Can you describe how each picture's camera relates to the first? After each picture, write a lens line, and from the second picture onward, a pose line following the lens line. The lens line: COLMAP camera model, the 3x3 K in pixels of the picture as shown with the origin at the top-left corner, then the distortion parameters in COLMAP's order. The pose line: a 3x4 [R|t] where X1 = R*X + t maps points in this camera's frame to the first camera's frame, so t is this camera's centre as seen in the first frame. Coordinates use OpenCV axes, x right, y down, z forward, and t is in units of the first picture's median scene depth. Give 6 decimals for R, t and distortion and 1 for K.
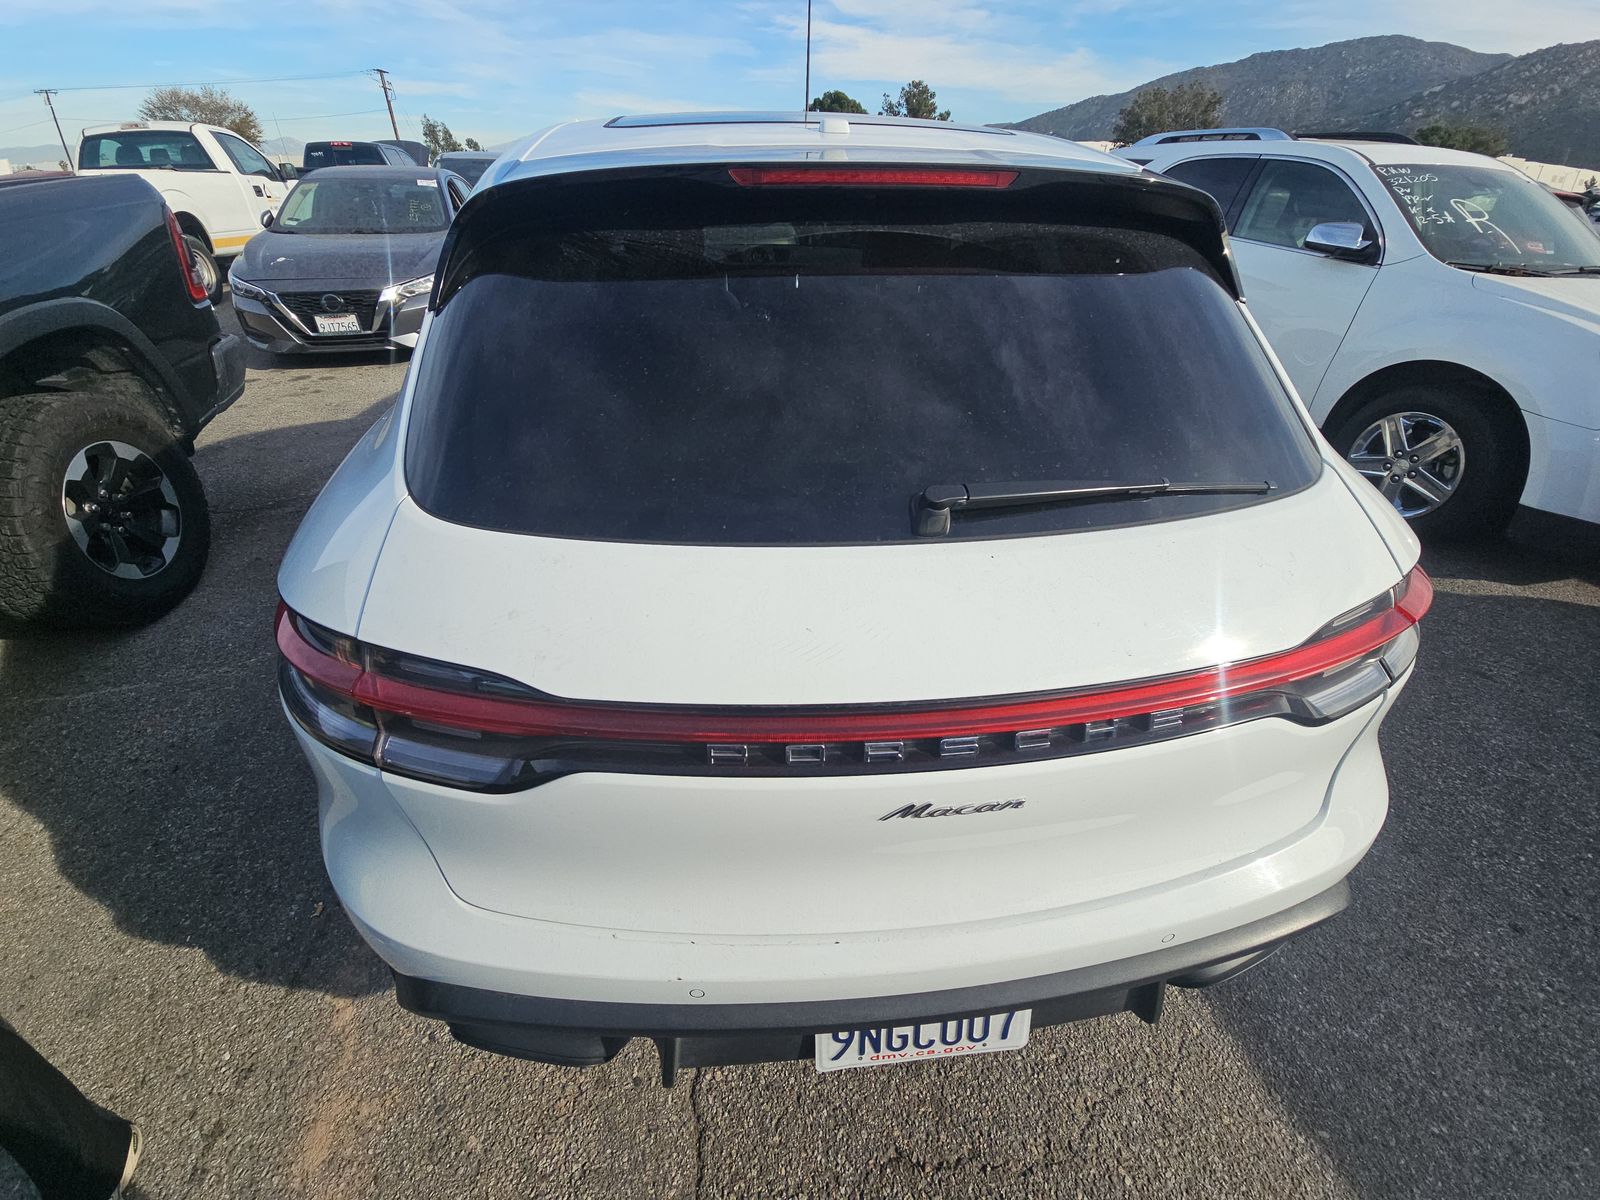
lens RADIAL K [[654.5, 0, 774.7], [0, 654.5, 581.5], [0, 0, 1]] dist [0.017542, -0.013388]
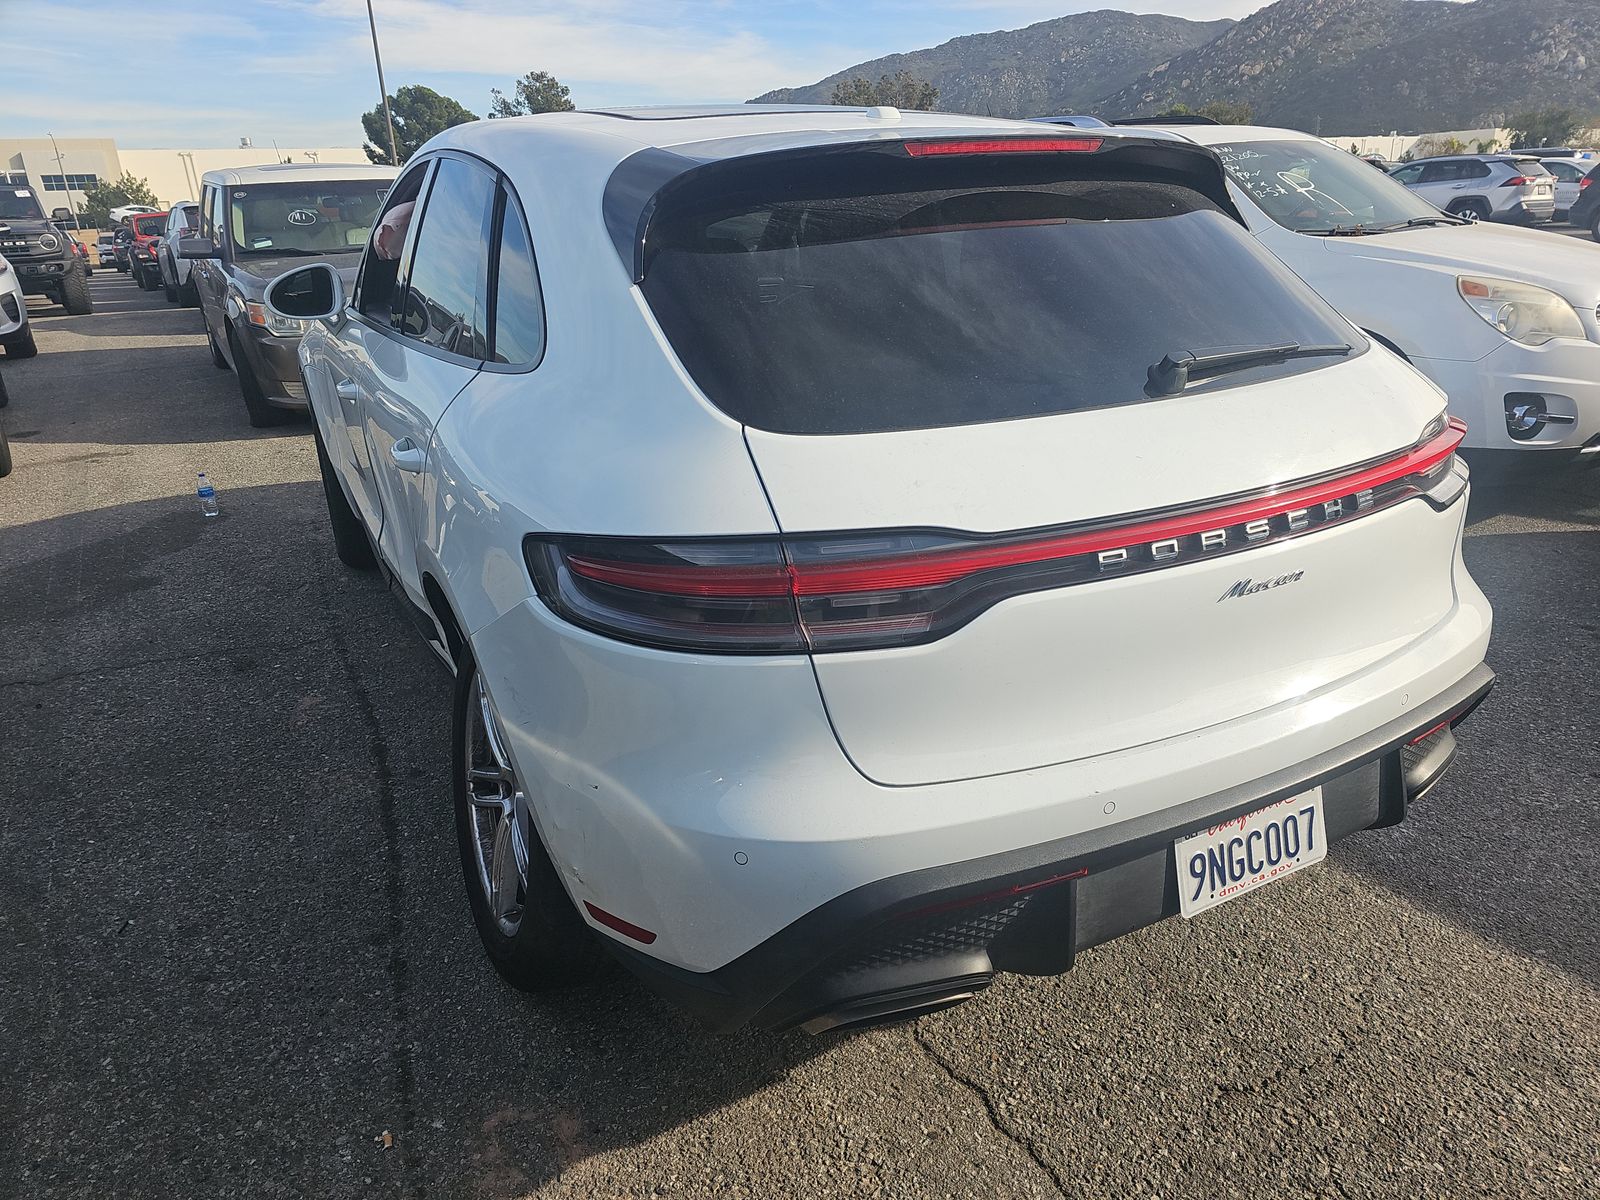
lens RADIAL K [[1082.5, 0, 770.0], [0, 1082.5, 595.7], [0, 0, 1]] dist [0.061944, -0.070914]
pose [[0.930023, -0.163665, 0.329045, -0.734198], [0.227045, 0.959932, -0.164261, 0.280820], [-0.288977, 0.227475, 0.929918, -0.379215]]
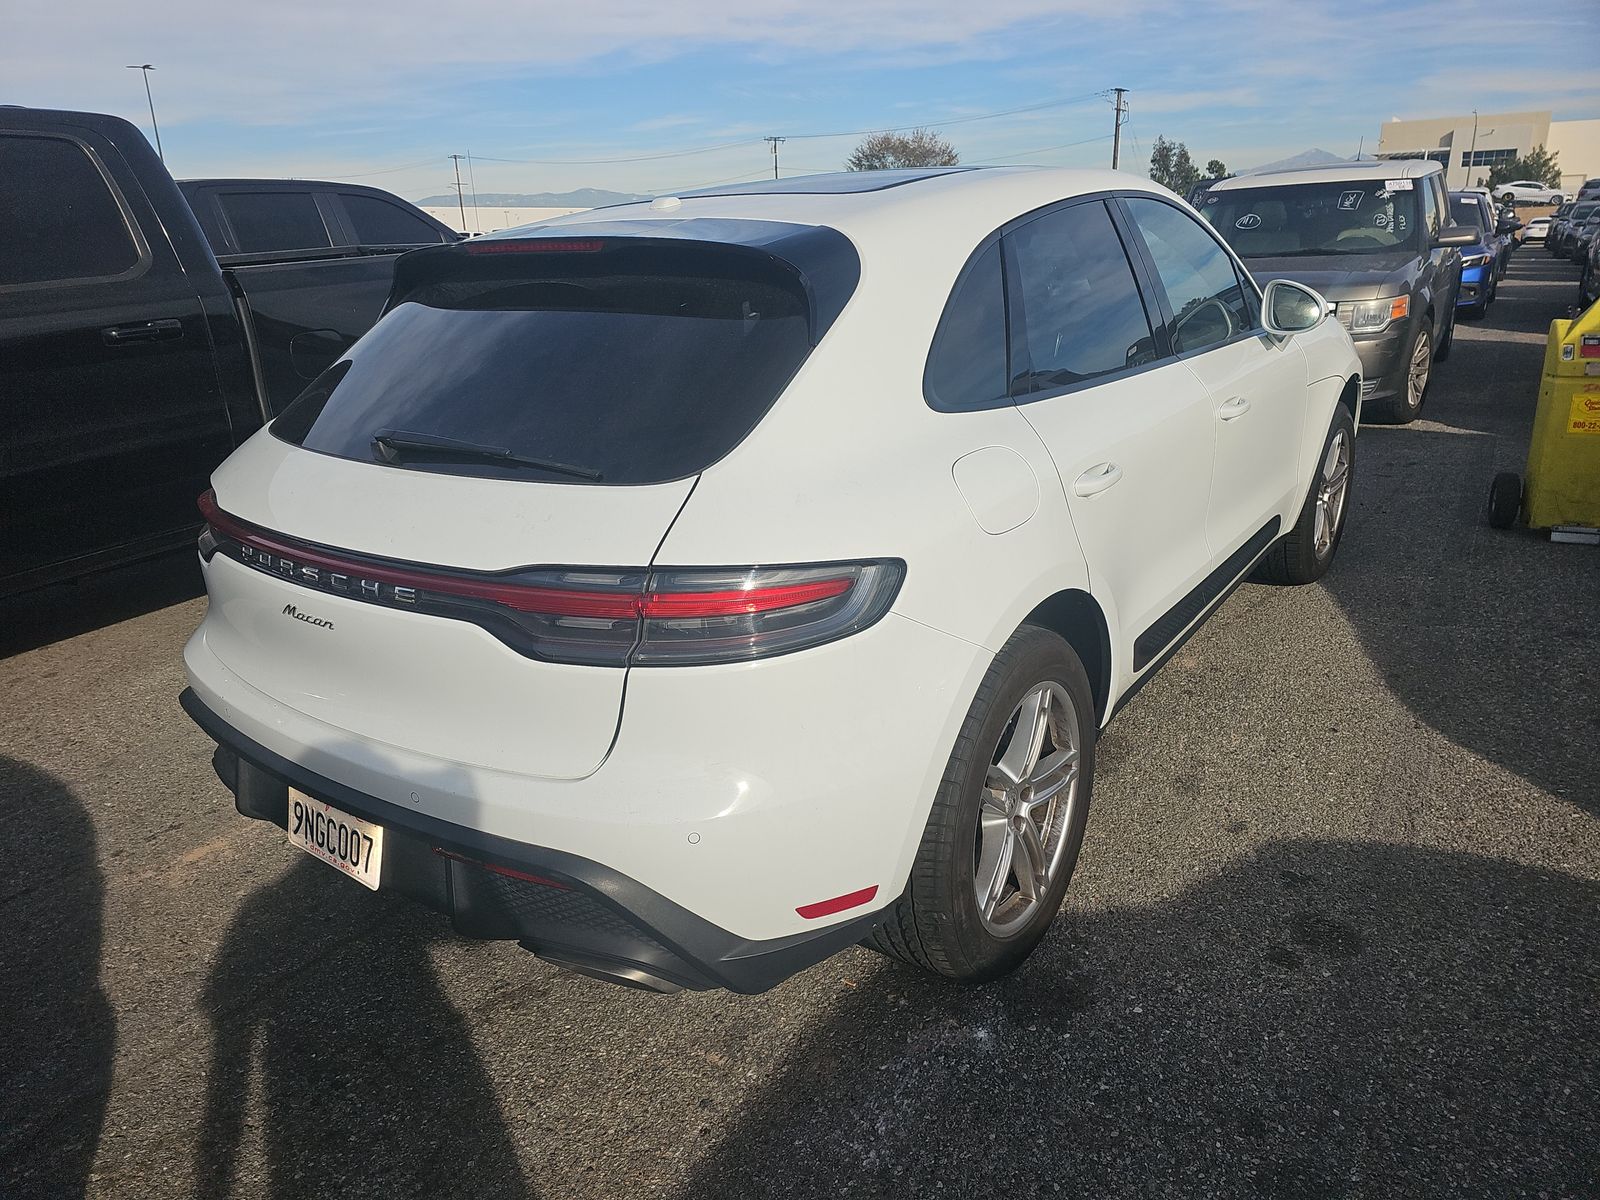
lens RADIAL K [[1048.1, 0, 800.5], [0, 1048.1, 574.5], [0, 0, 1]] dist [0.056319, -0.050371]
pose [[0.733641, 0.177508, -0.655943, 1.583498], [-0.315155, 0.944070, -0.097006, 0.070369], [0.602037, 0.277891, 0.748551, -0.123772]]
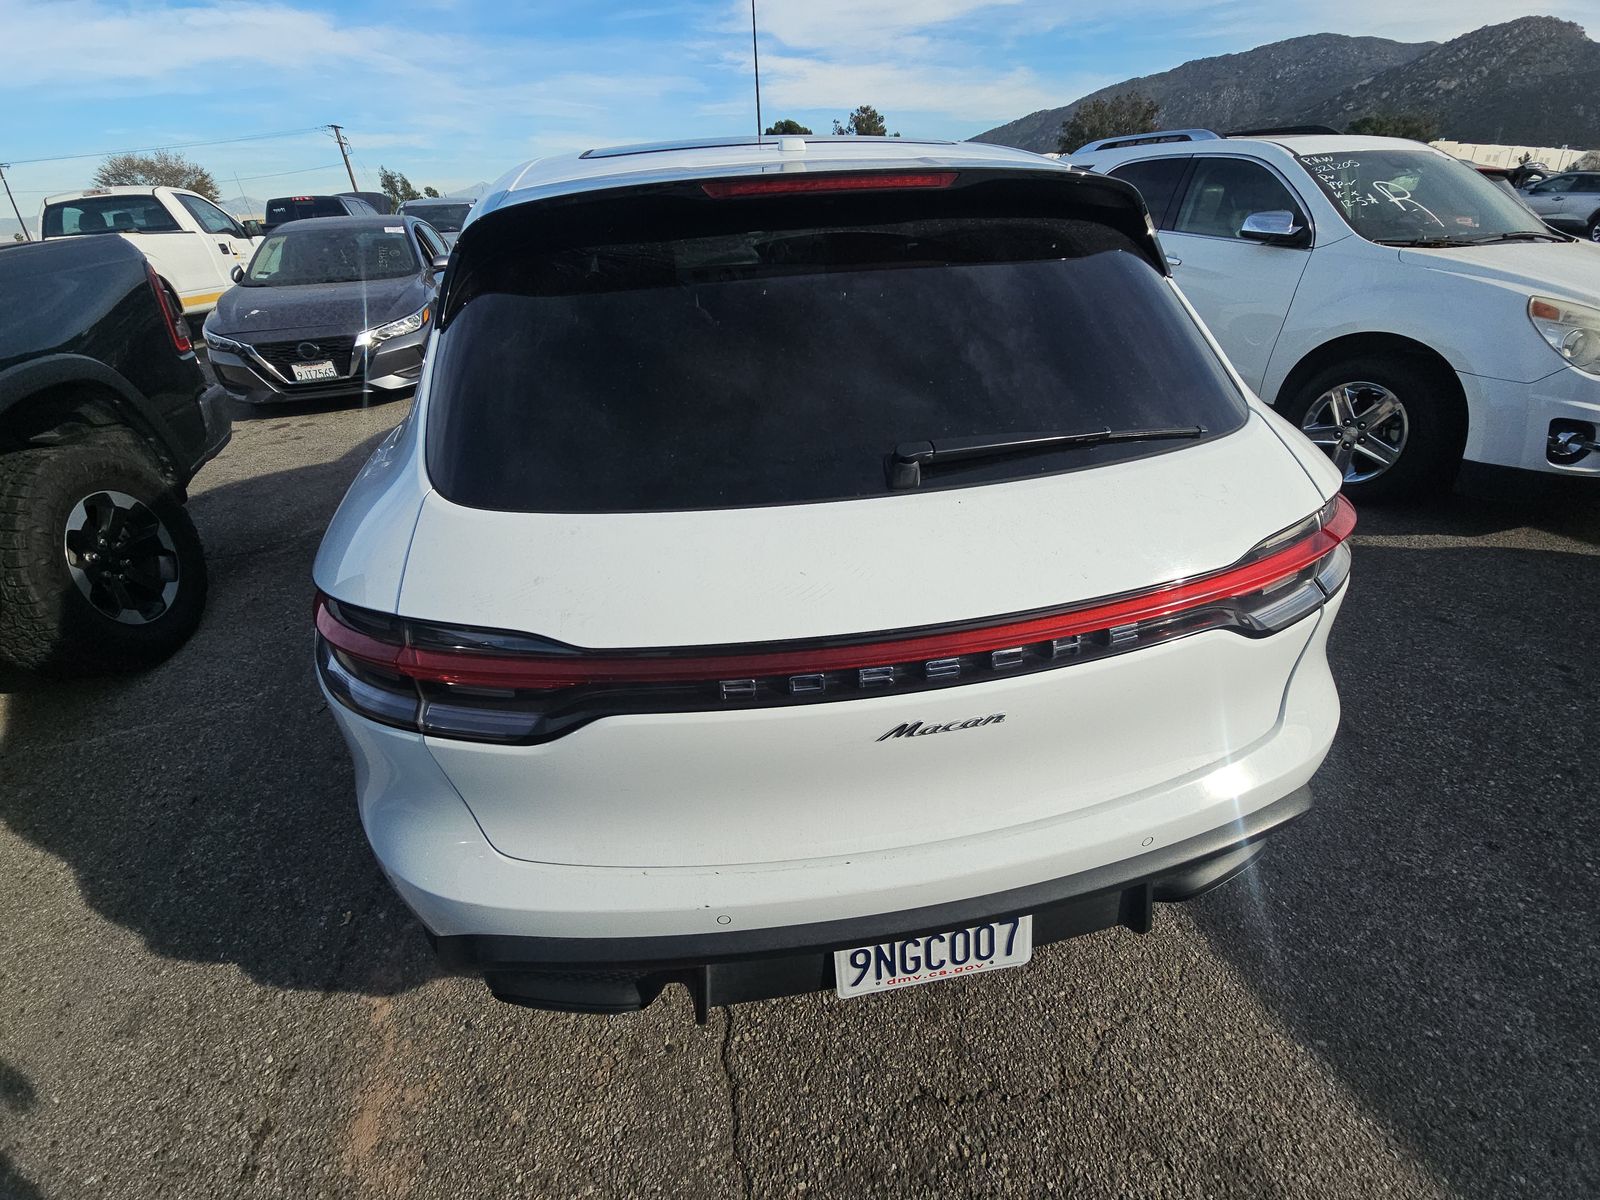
lens RADIAL K [[654.5, 0, 774.7], [0, 654.5, 581.5], [0, 0, 1]] dist [0.017542, -0.013388]
pose [[0.997312, -0.070934, 0.018390, -0.009150], [0.071486, 0.996949, -0.031345, 0.064370], [-0.016111, 0.032576, 0.999339, -0.069582]]
